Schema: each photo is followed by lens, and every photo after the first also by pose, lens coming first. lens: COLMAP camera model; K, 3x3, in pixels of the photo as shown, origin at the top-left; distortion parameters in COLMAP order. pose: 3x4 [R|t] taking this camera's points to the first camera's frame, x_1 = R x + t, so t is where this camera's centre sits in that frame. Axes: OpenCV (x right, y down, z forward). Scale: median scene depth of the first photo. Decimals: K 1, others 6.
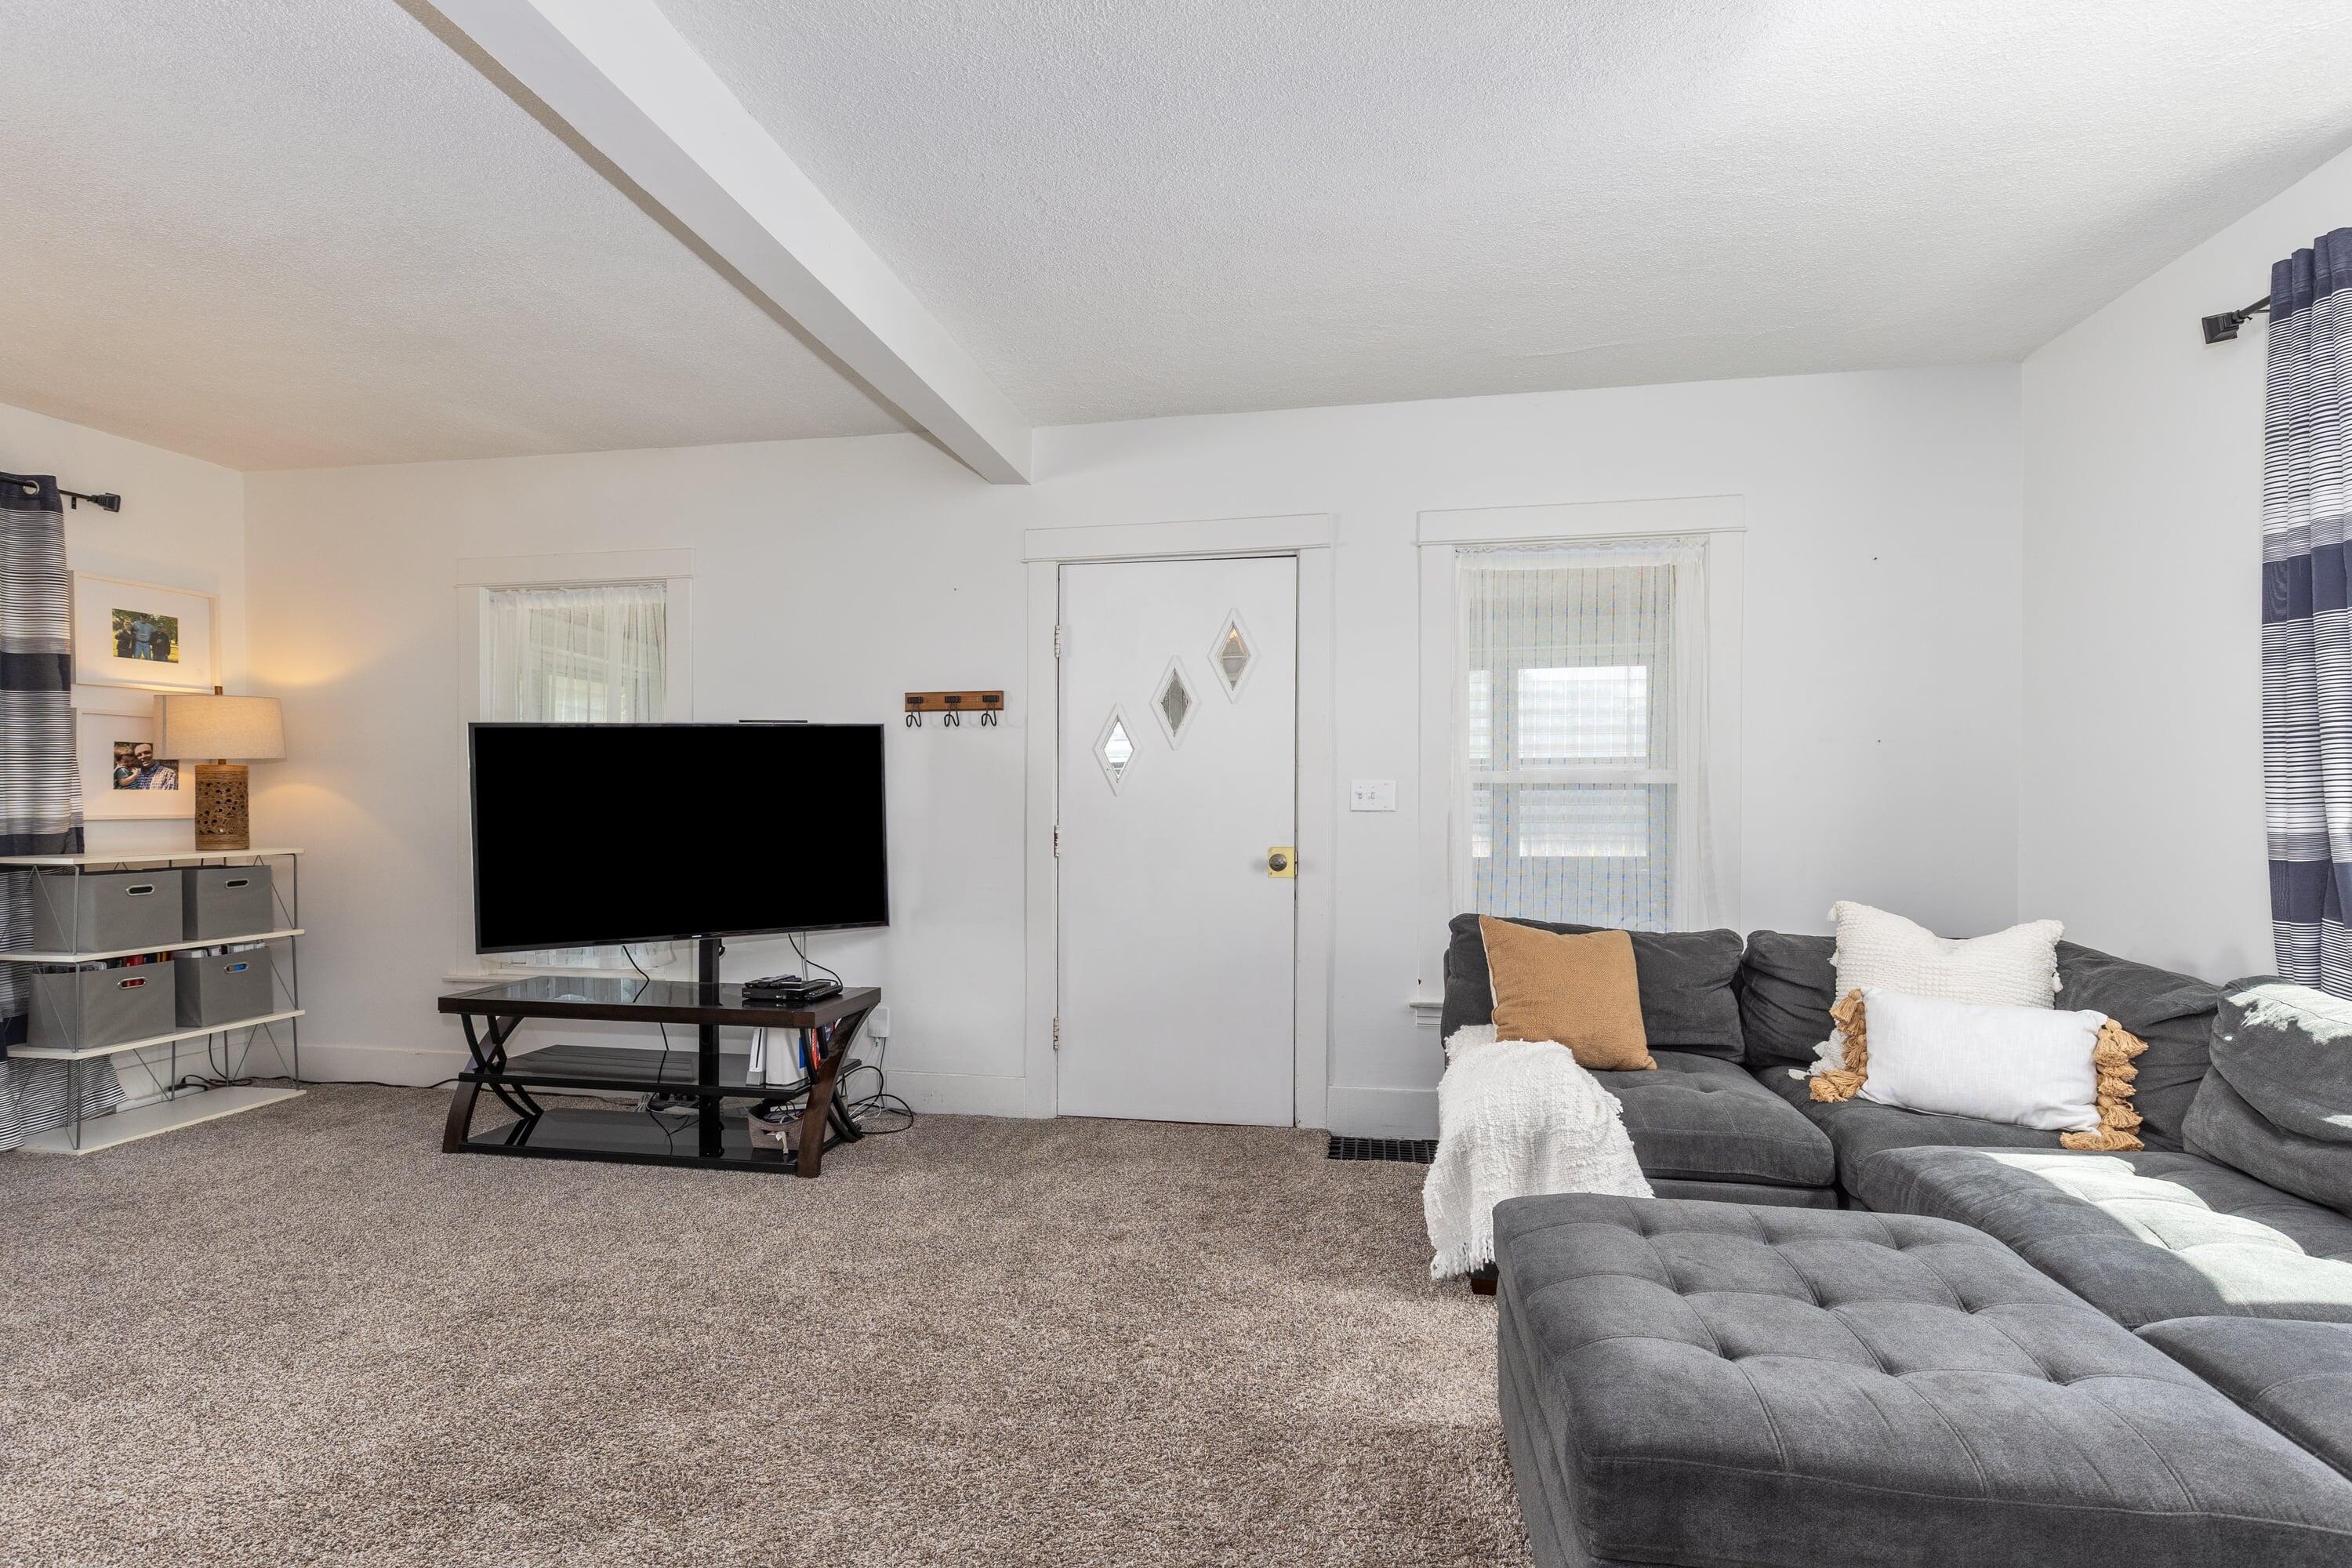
lens RADIAL K [[1055.1, 0, 1178.7], [0, 1055.1, 796.6], [0, 0, 1]] dist [-0.003242, 0.000830]
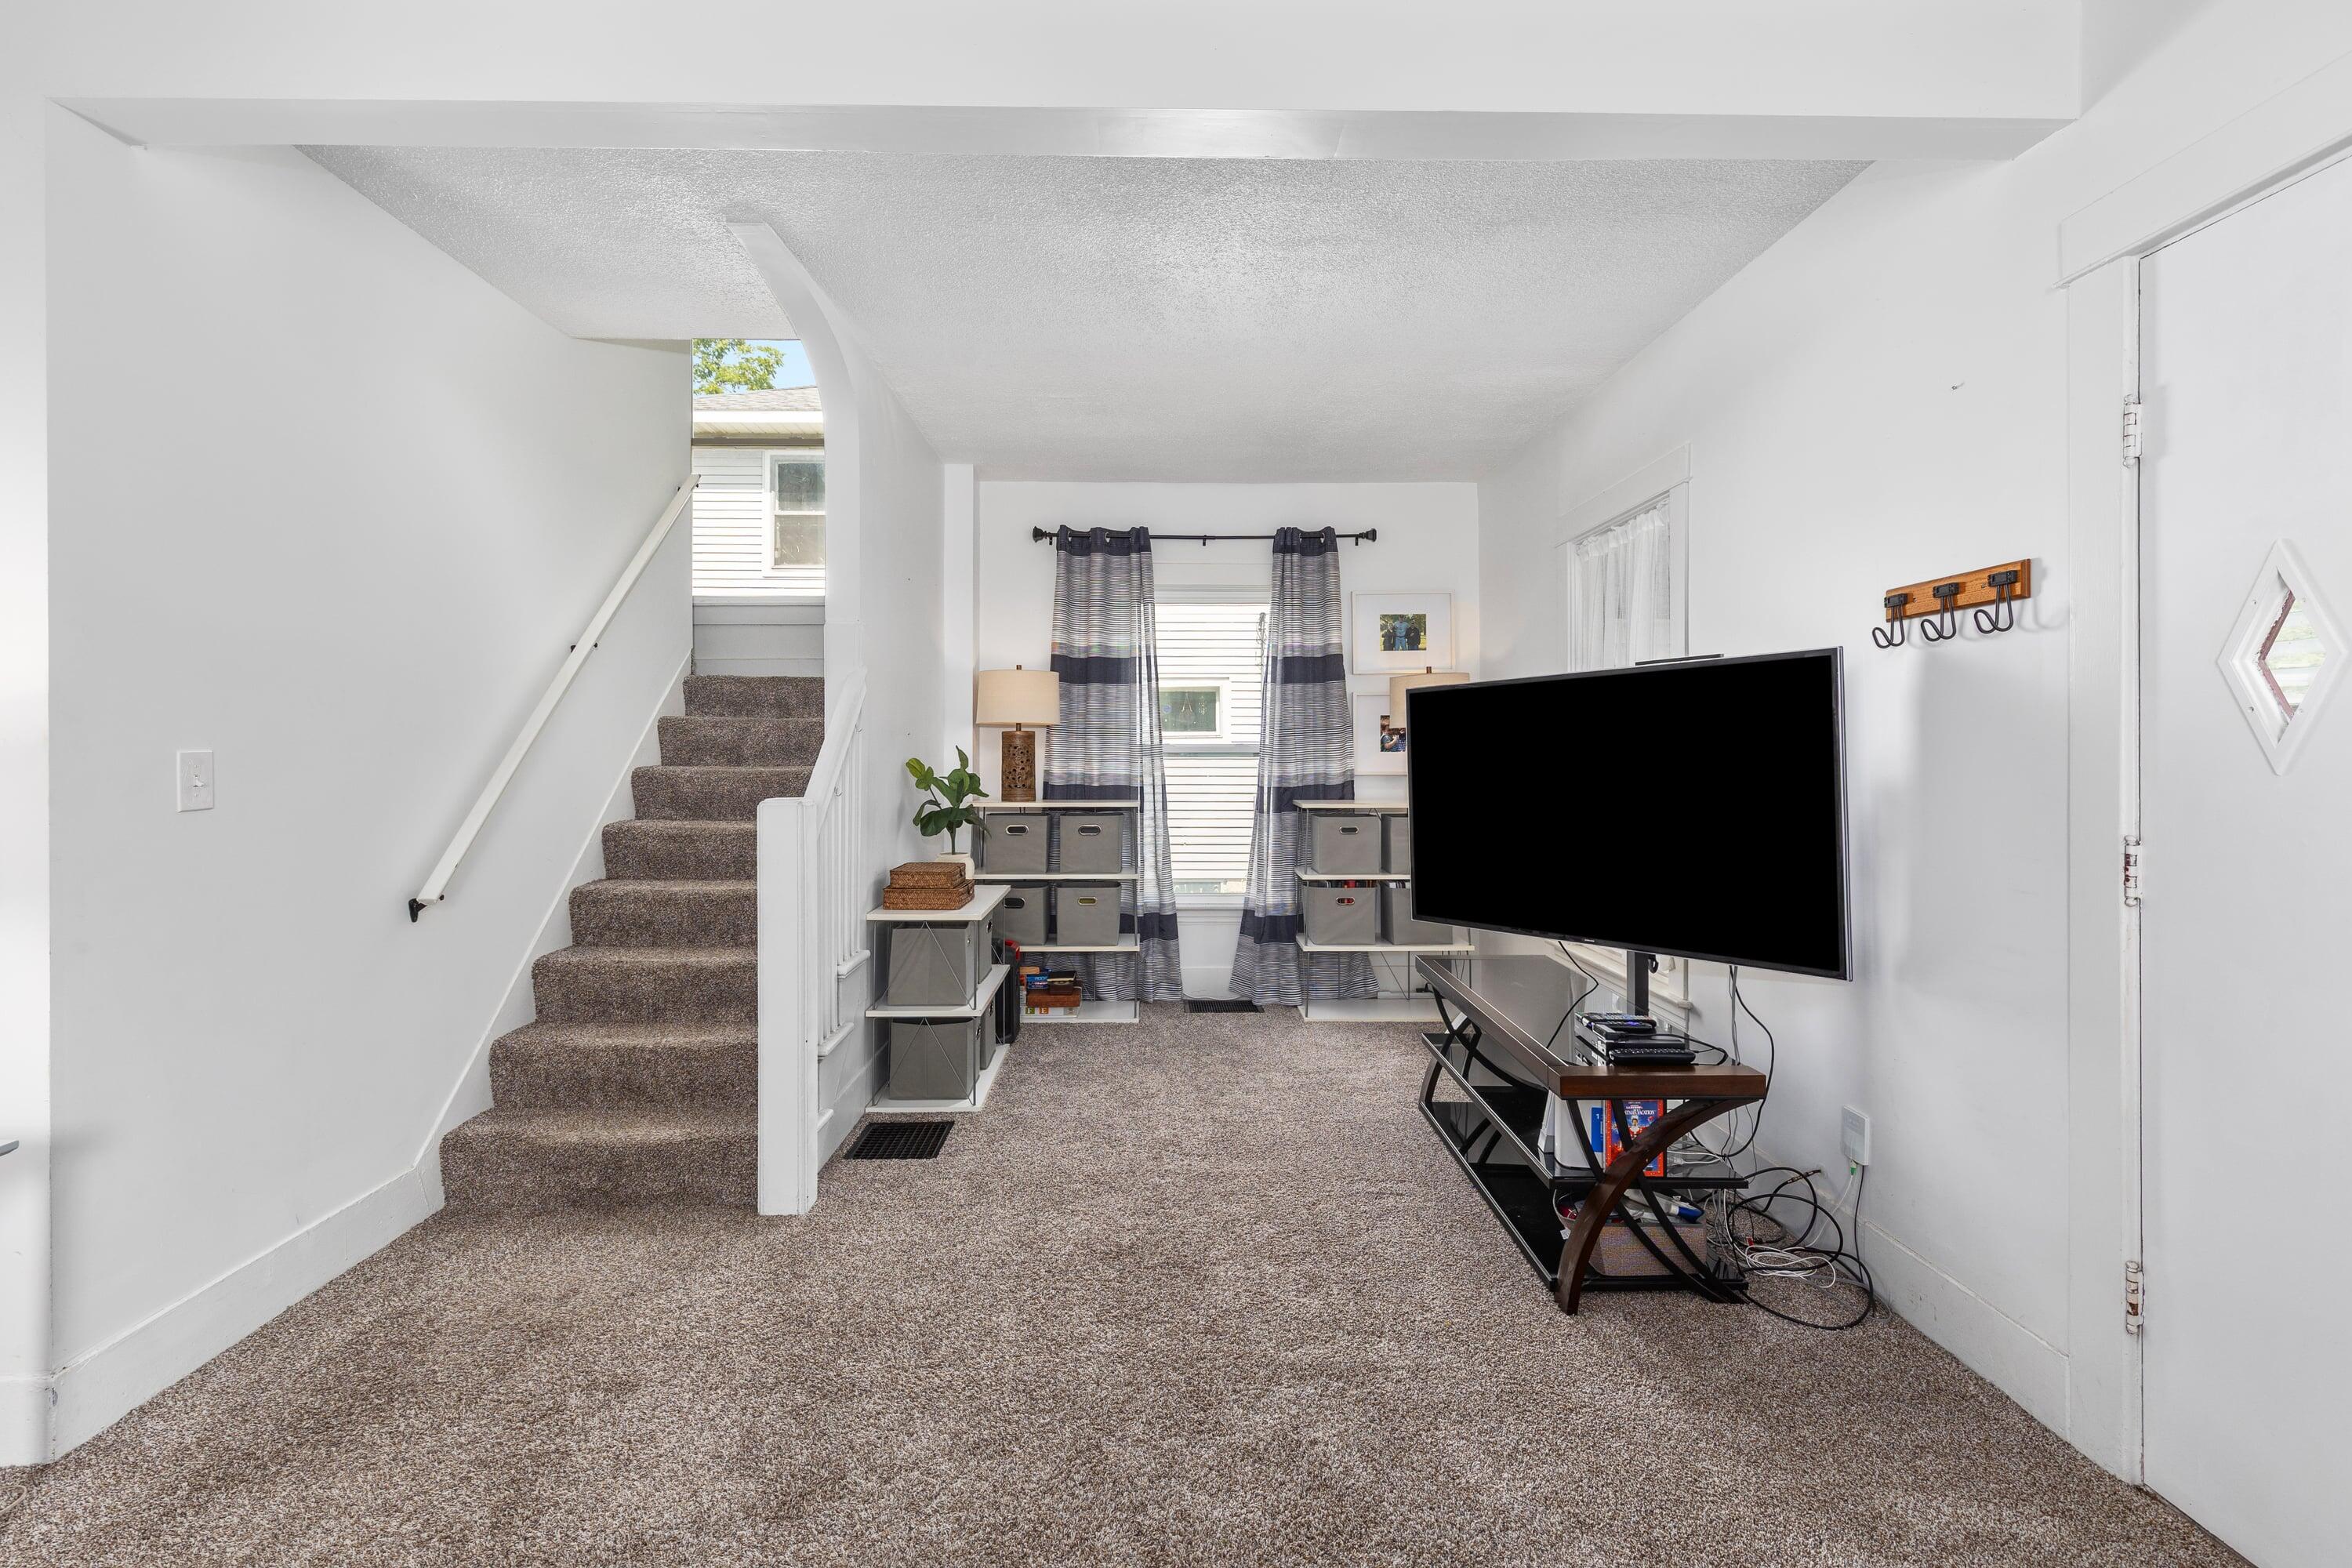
lens RADIAL K [[1055.1, 0, 1167.5], [0, 1055.1, 749.6], [0, 0, 1]] dist [-0.003242, 0.000830]
pose [[0.192251, 0.000371, -0.981346, 0.245733], [0.006759, 0.999976, 0.001703, -0.014608], [0.981322, -0.006960, 0.192244, 0.510392]]
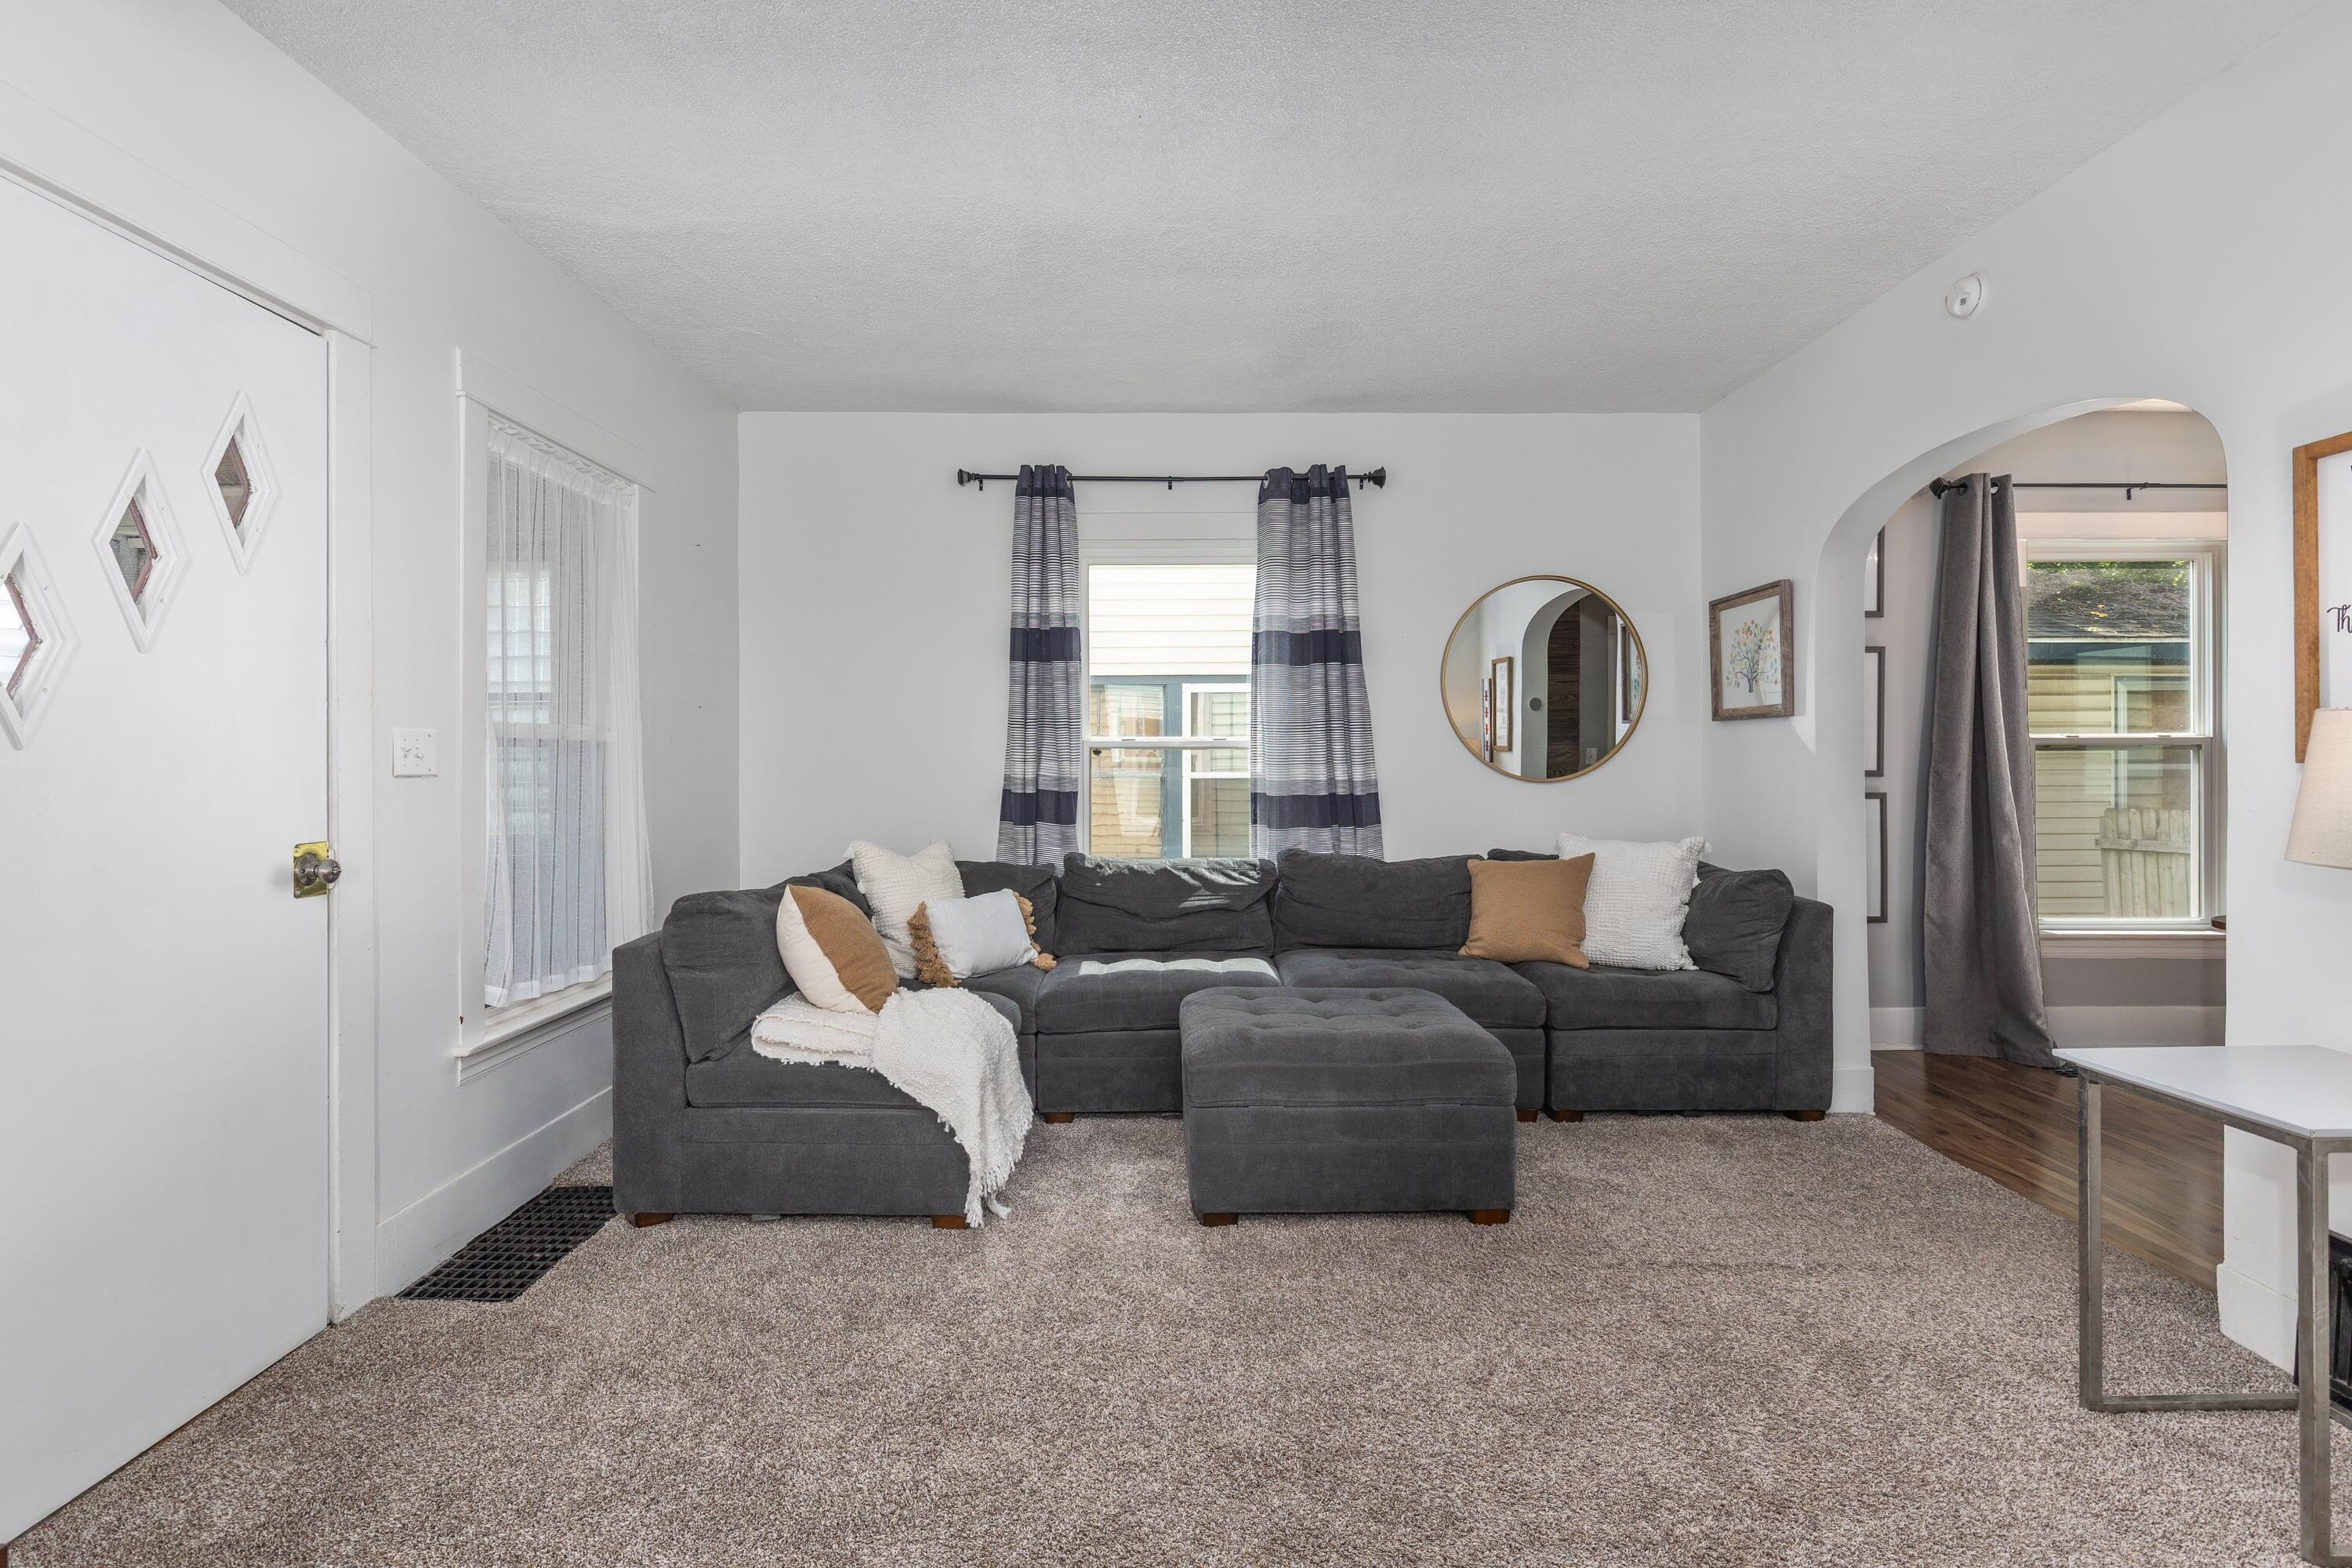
lens RADIAL K [[1194.5, 0, 1190.6], [0, 1194.5, 767.9], [0, 0, 1]] dist [0.002332, 0.000400]
pose [[-0.197369, -0.006450, 0.980308, -0.591865], [-0.006257, 0.999966, 0.005320, 0.002131], [-0.980309, -0.005083, -0.197402, 0.636937]]
